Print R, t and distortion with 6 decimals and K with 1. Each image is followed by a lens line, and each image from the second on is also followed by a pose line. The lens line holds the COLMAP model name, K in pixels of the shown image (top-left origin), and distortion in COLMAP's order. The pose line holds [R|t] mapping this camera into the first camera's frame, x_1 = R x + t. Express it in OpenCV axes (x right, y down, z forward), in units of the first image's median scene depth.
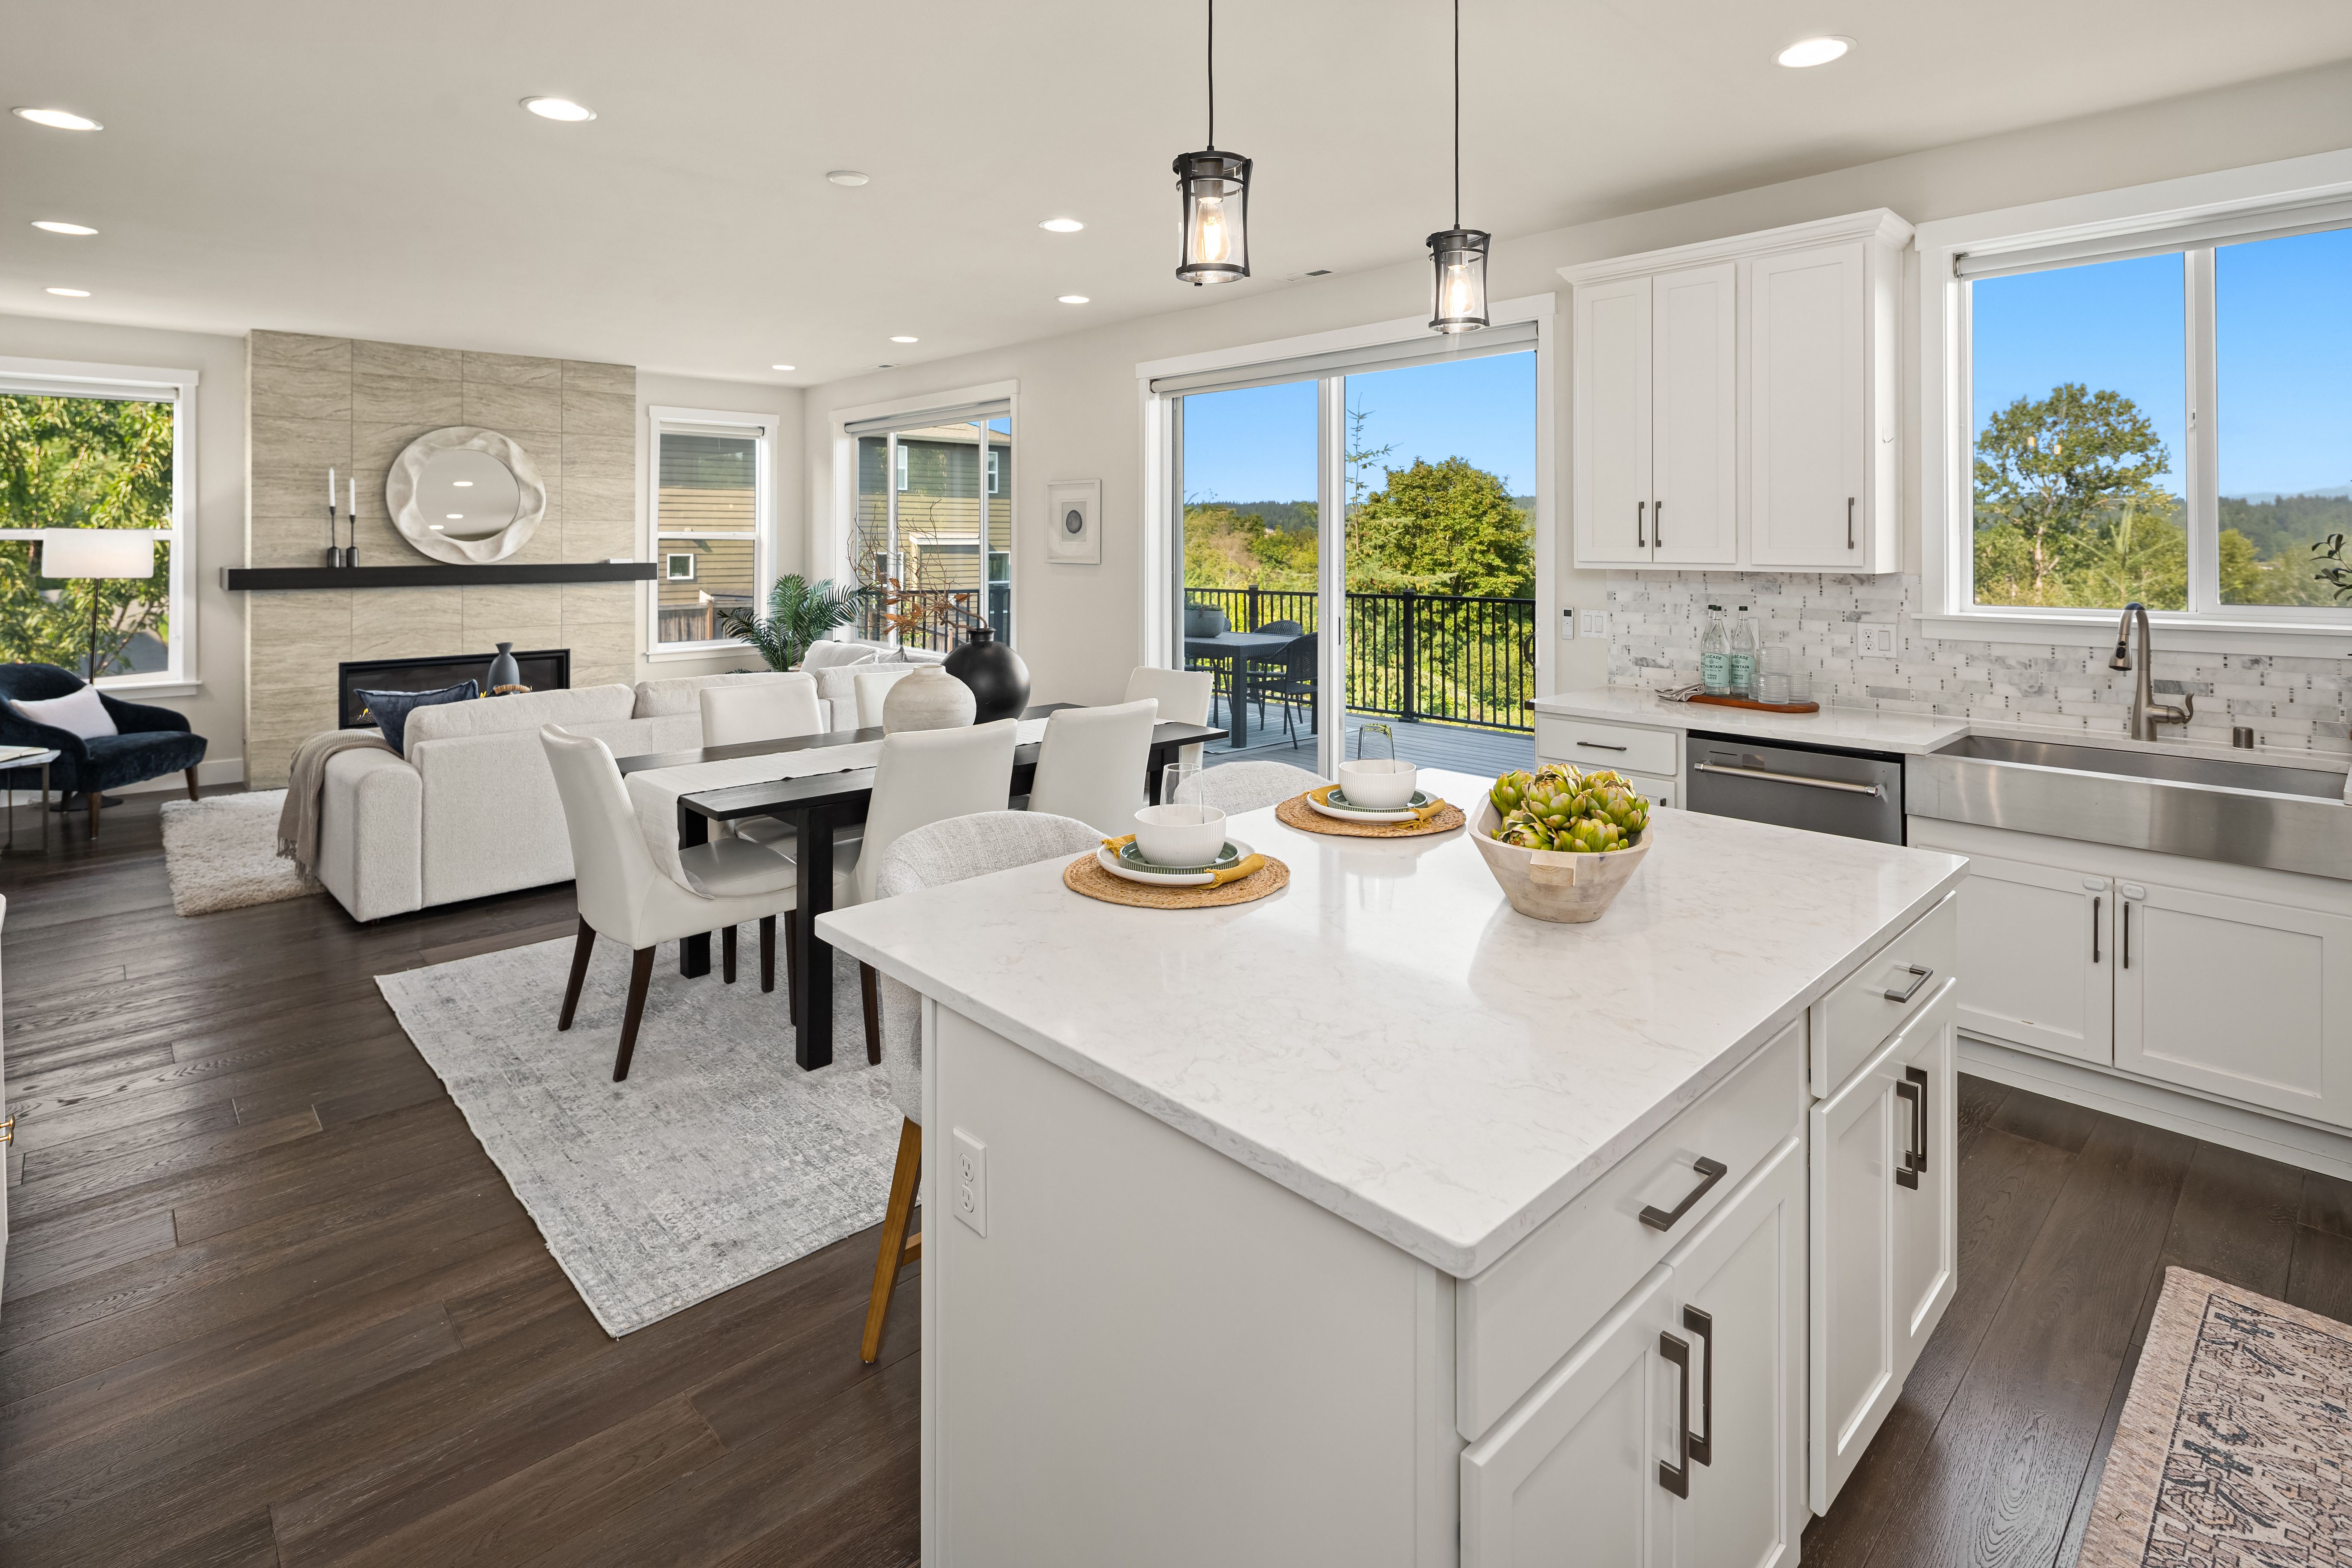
lens RADIAL K [[1121.2, 0, 1176.0], [0, 1121.2, 784.0], [0, 0, 1]] dist [-0.003852, -0.001720]
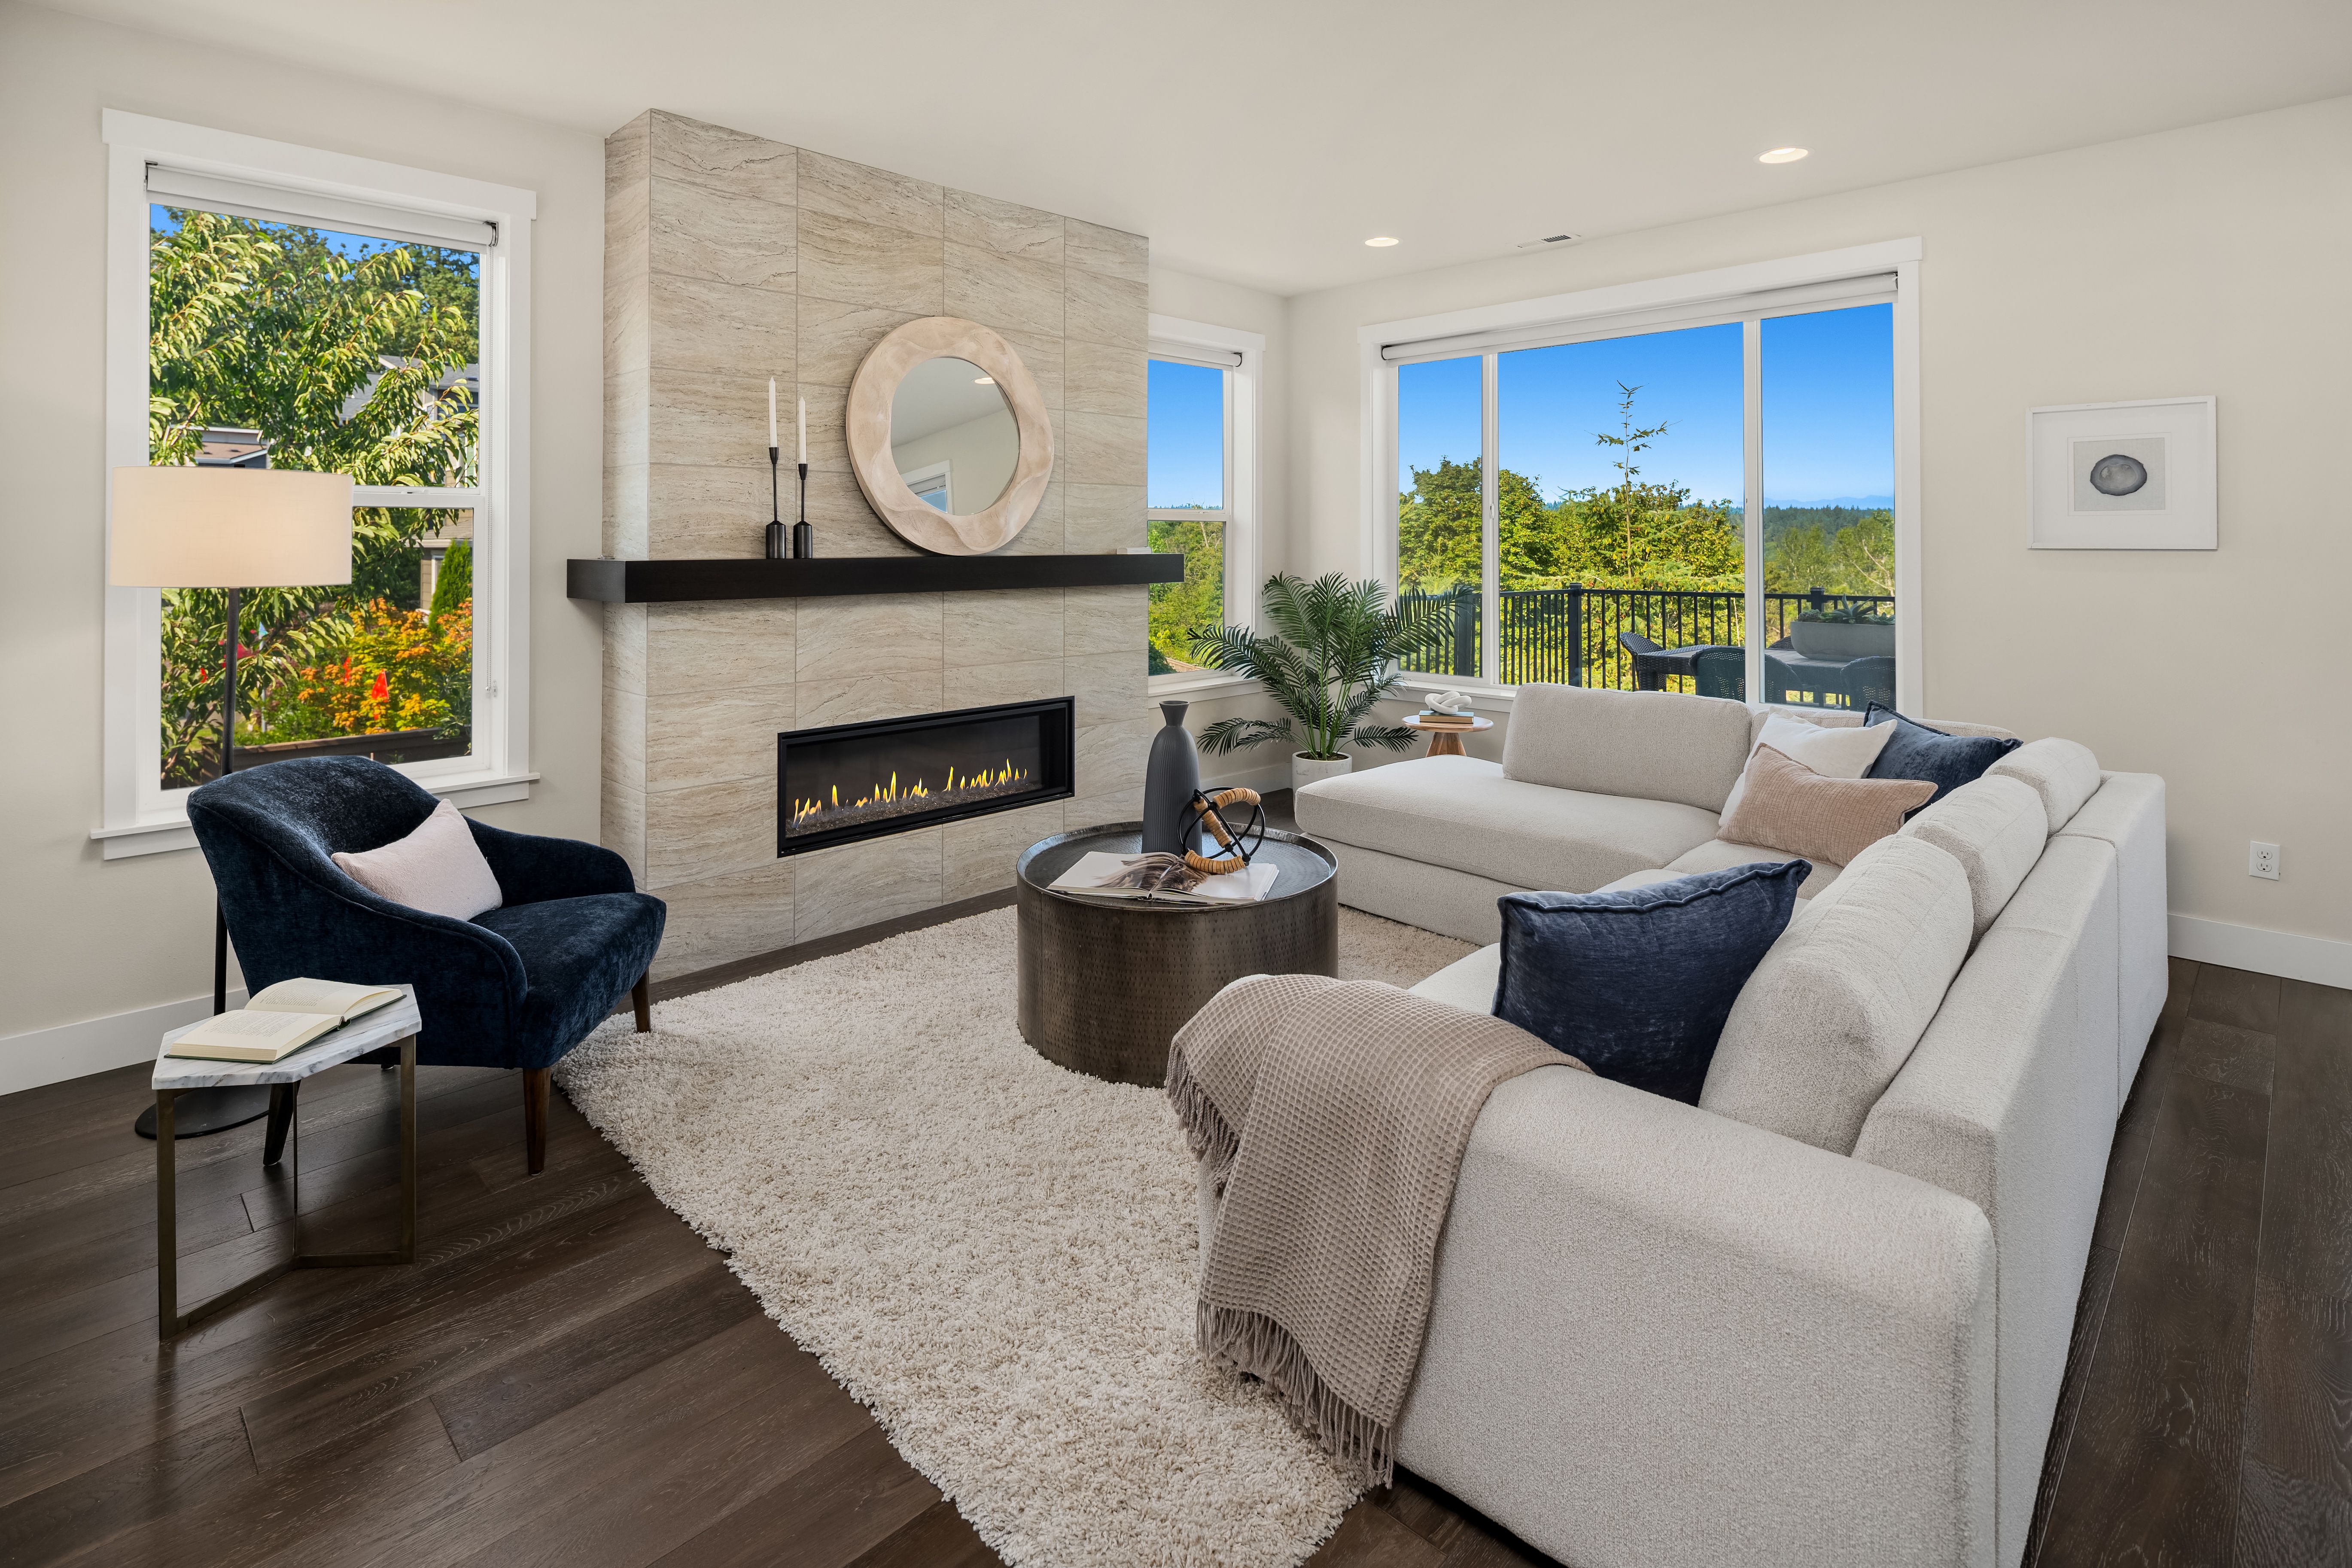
lens RADIAL K [[1104.5, 0, 1176.0], [0, 1104.5, 784.0], [0, 0, 1]] dist [-0.019908, 0.000099]
pose [[0.999687, -0.010828, 0.022555, -0.498534], [0.010854, 0.999941, -0.001041, -0.071383], [-0.022542, 0.001286, 0.999745, 0.401023]]
